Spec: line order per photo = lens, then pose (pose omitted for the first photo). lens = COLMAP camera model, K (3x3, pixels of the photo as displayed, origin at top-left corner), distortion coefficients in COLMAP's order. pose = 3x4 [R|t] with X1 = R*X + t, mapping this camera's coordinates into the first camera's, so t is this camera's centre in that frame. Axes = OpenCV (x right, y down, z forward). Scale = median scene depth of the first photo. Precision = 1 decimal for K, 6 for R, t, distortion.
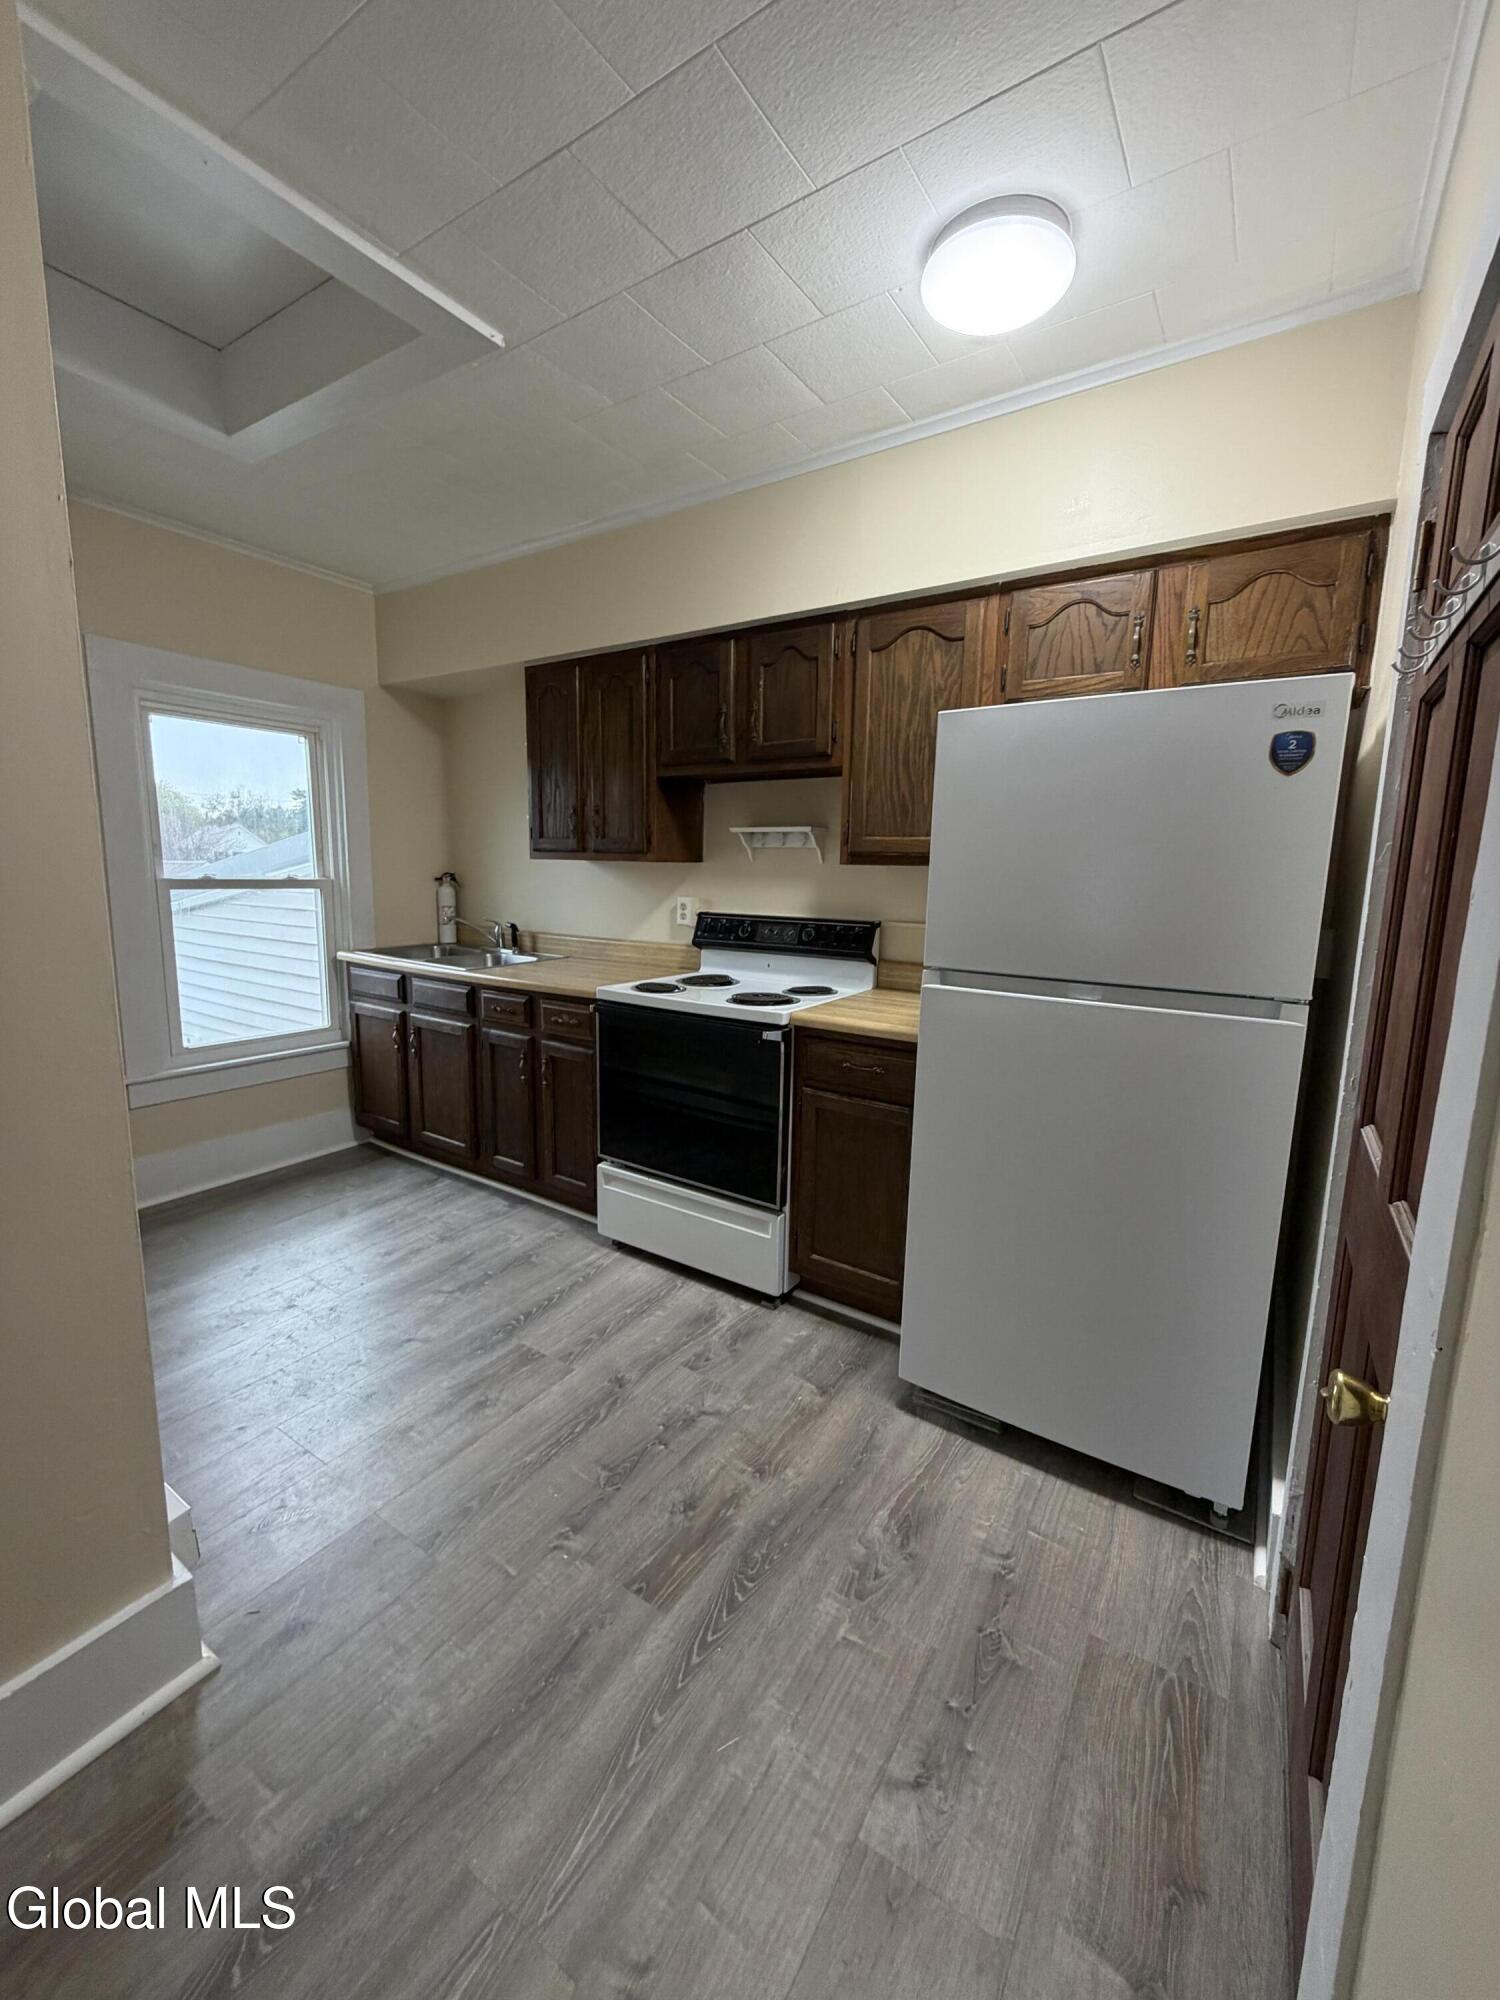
lens RADIAL K [[795.7, 0, 749.3], [0, 795.7, 999.4], [0, 0, 1]] dist [0.003035, 0.000121]
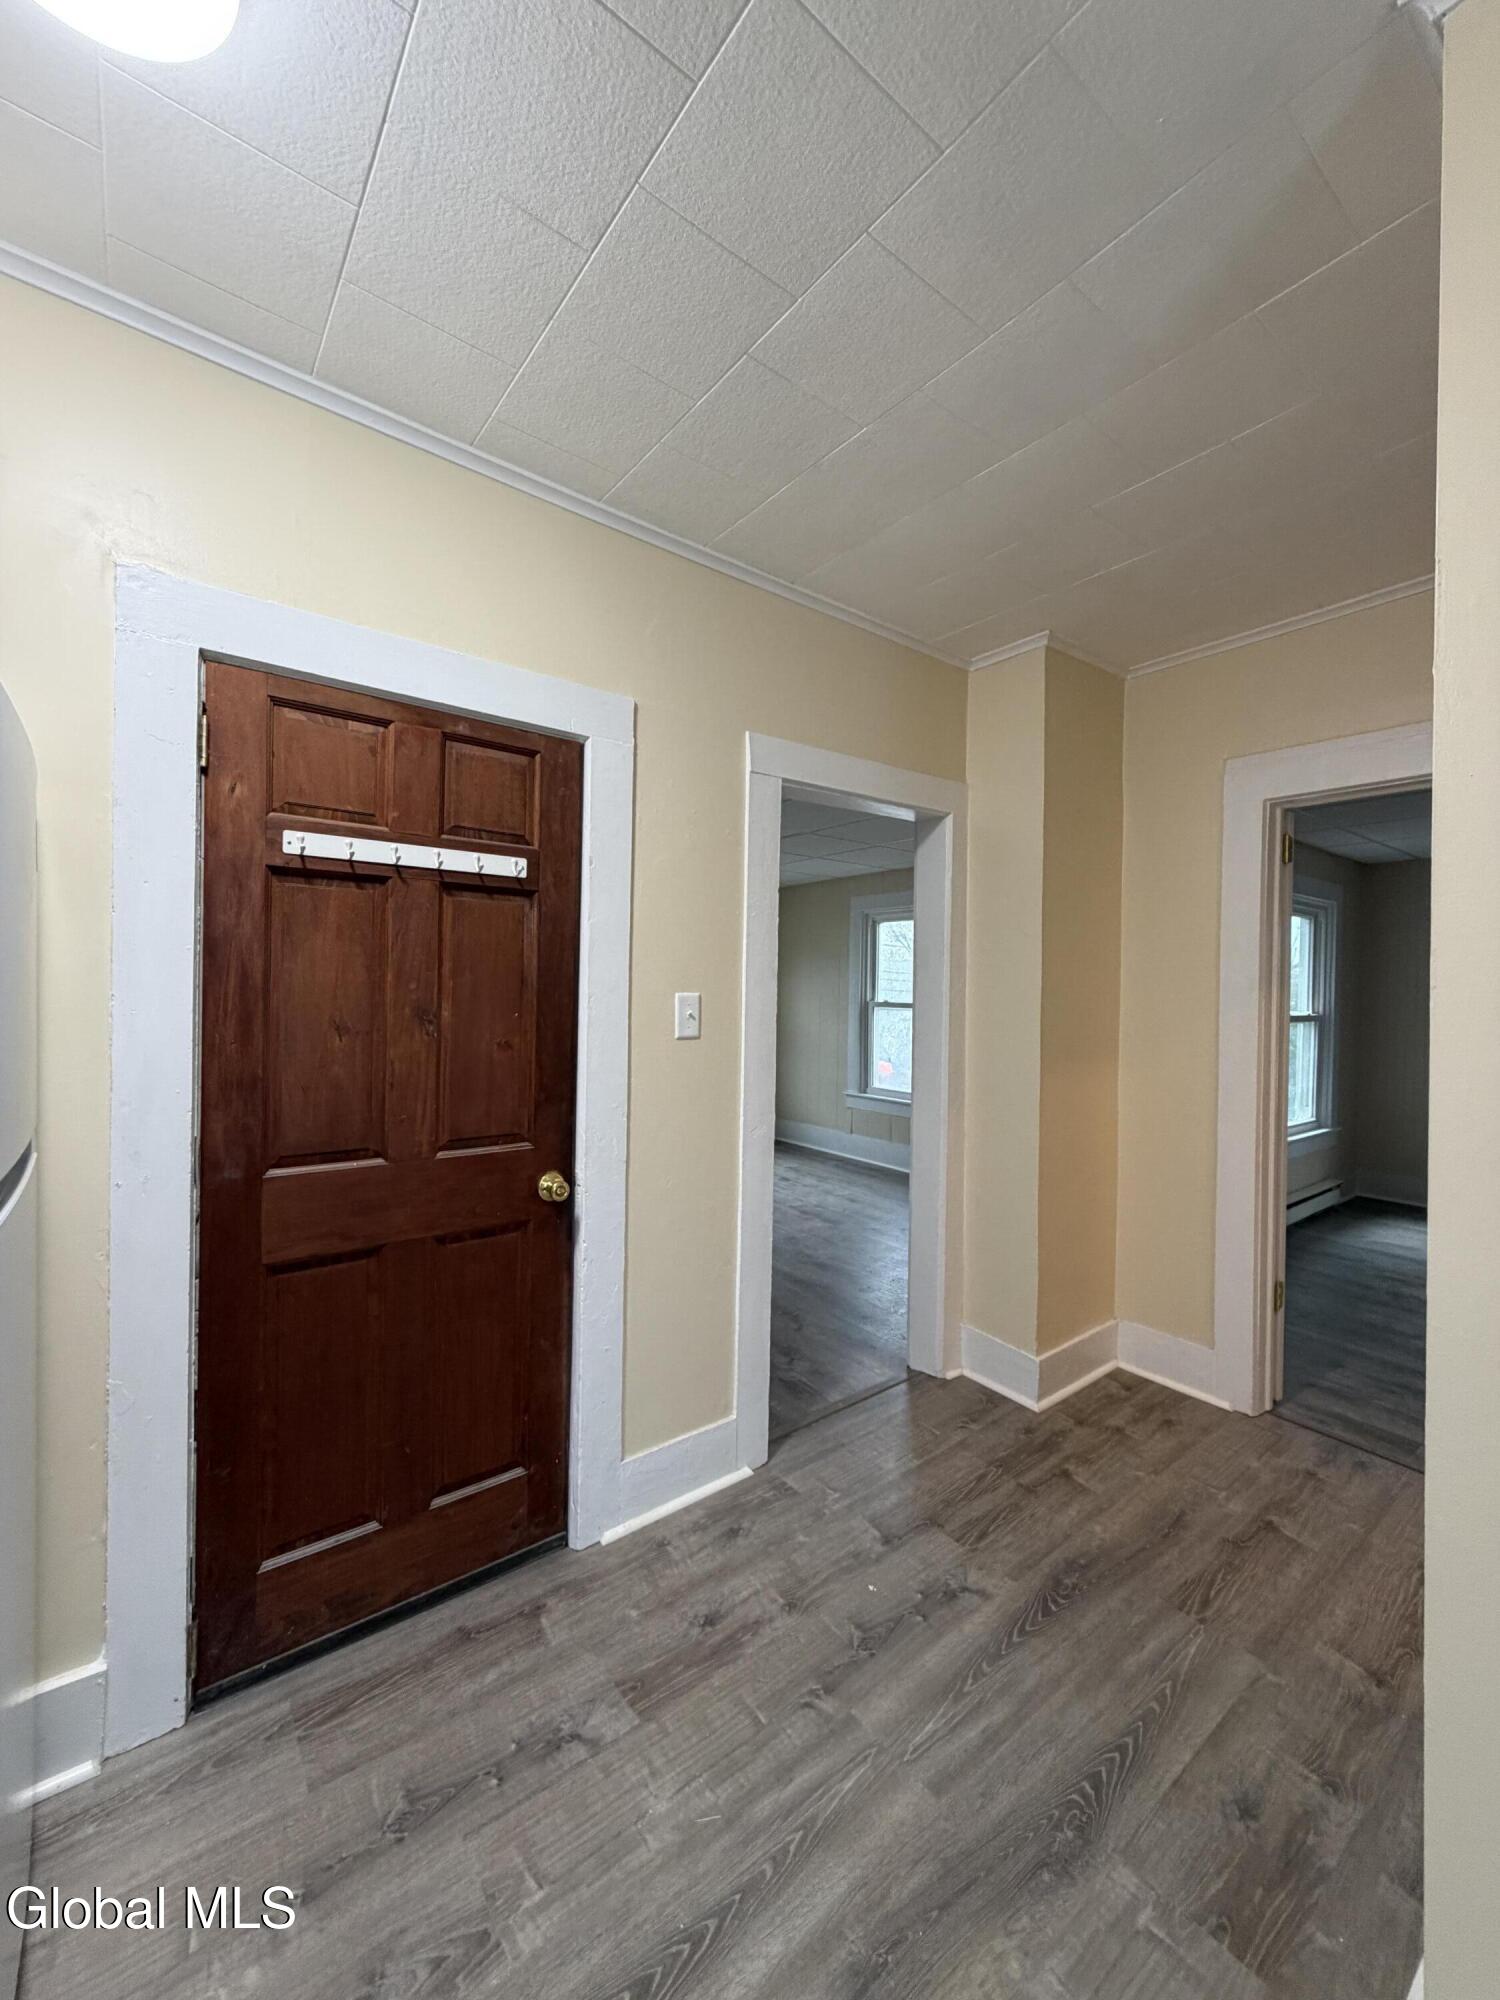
lens RADIAL K [[795.7, 0, 743.0], [0, 795.7, 995.6], [0, 0, 1]] dist [0.003035, 0.000121]
pose [[-0.940370, -0.036240, 0.338218, -0.399790], [0.020924, 0.986262, 0.163856, -0.323473], [-0.339510, 0.161163, -0.926693, 1.845674]]
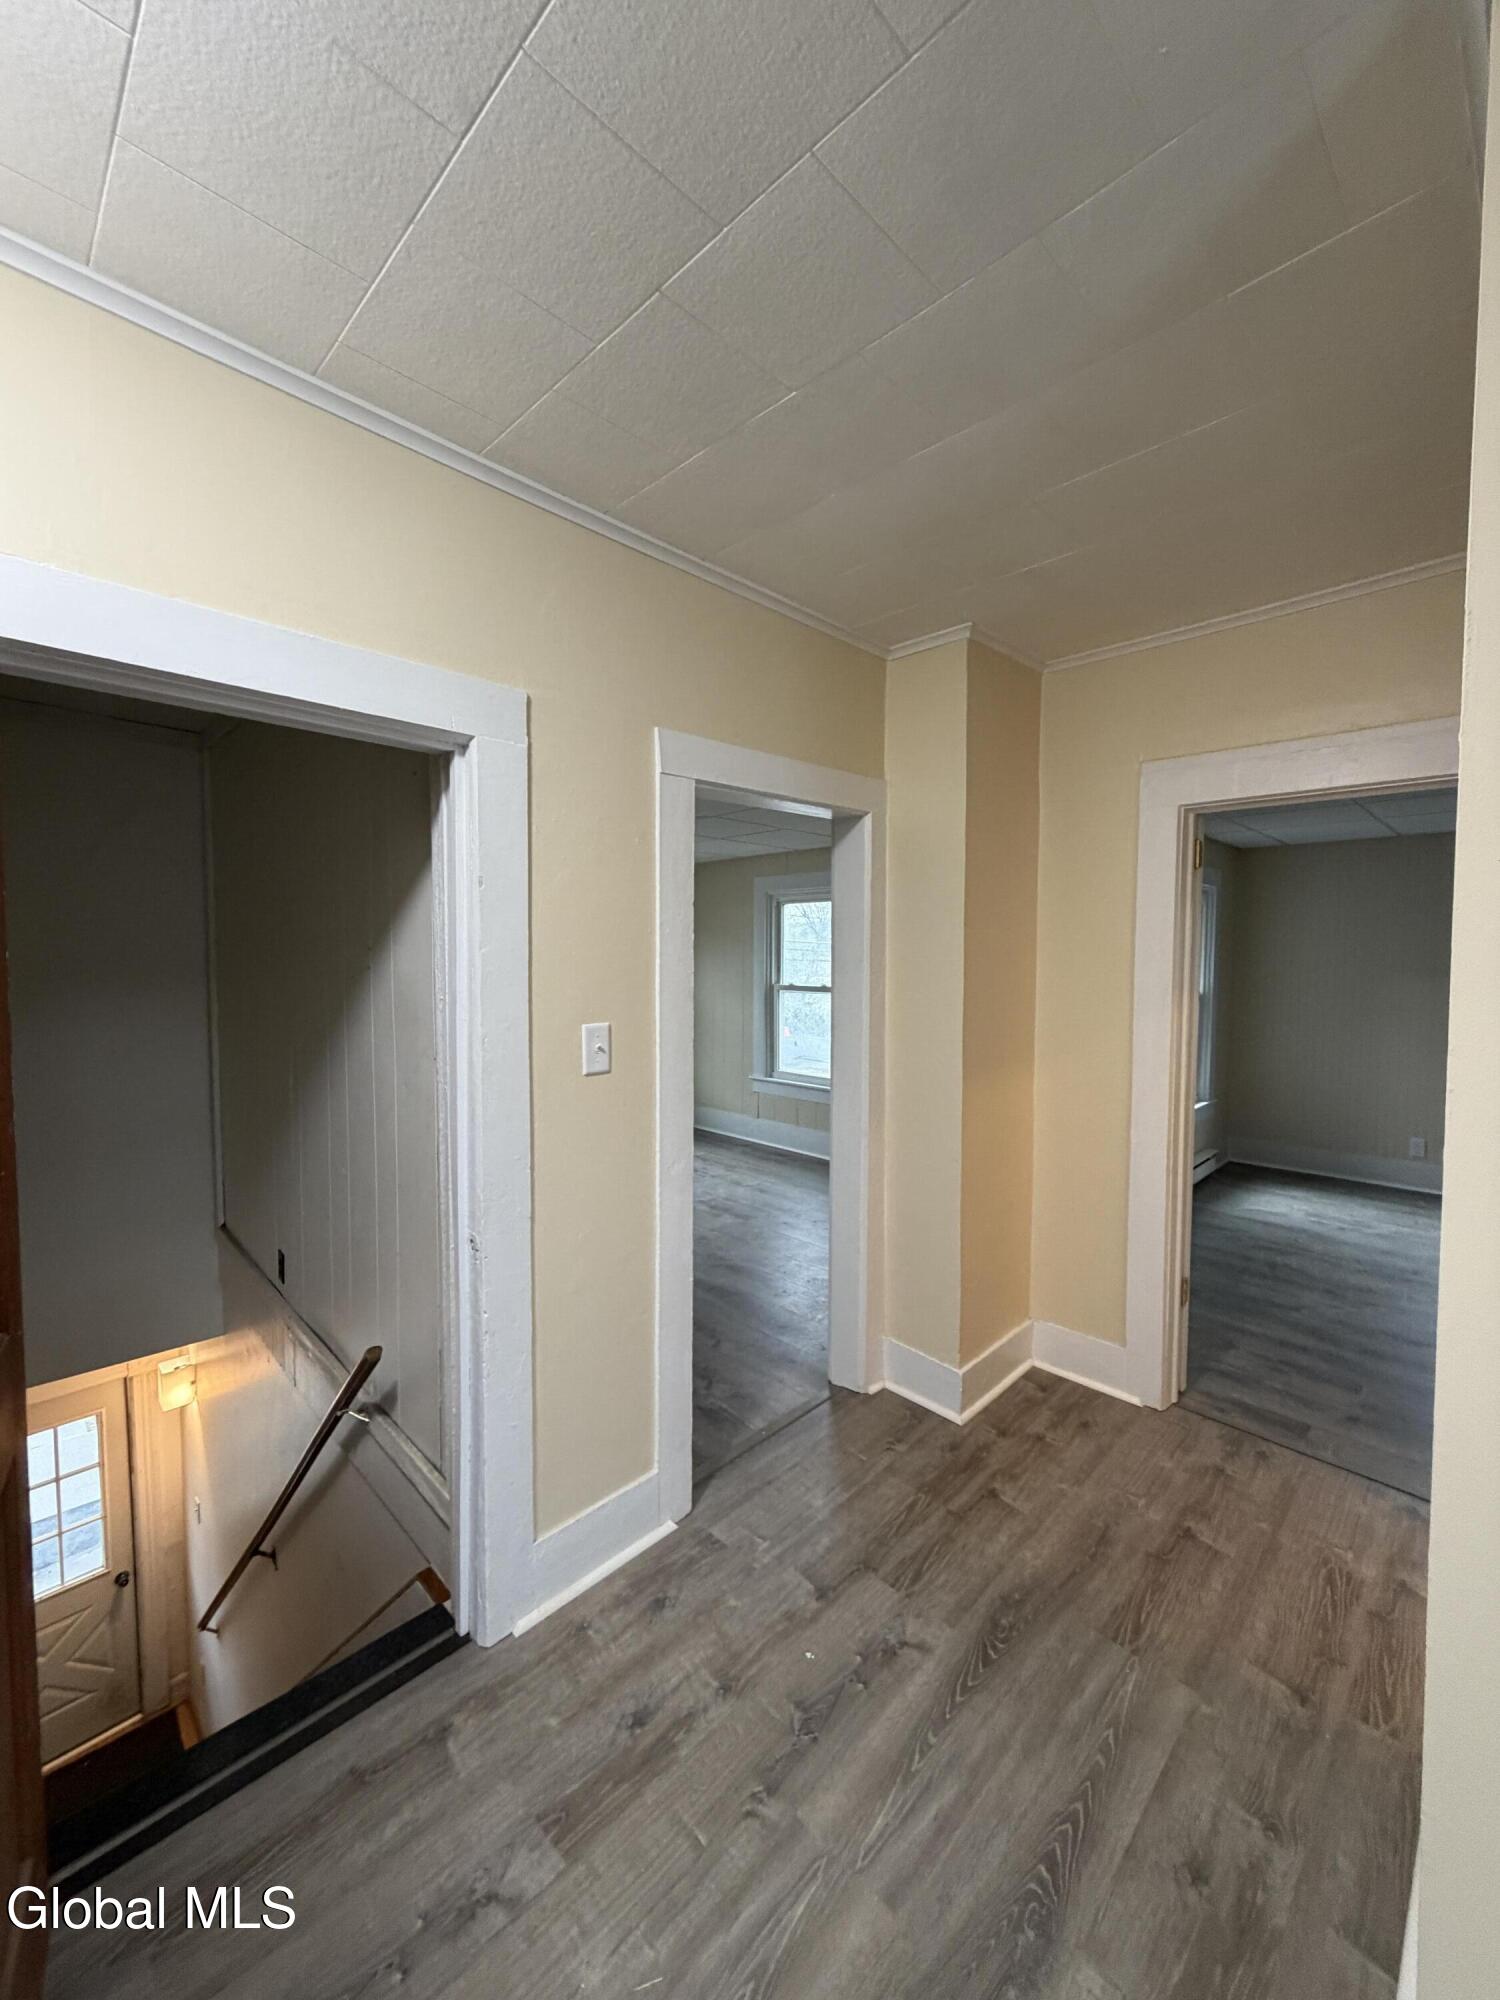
lens RADIAL K [[795.7, 0, 741.8], [0, 795.7, 994.0], [0, 0, 1]] dist [0.003035, 0.000121]
pose [[-0.976544, -0.032310, 0.212881, -0.307630], [0.013379, 0.977662, 0.209757, -0.426051], [-0.214903, 0.207685, -0.954298, 1.690619]]
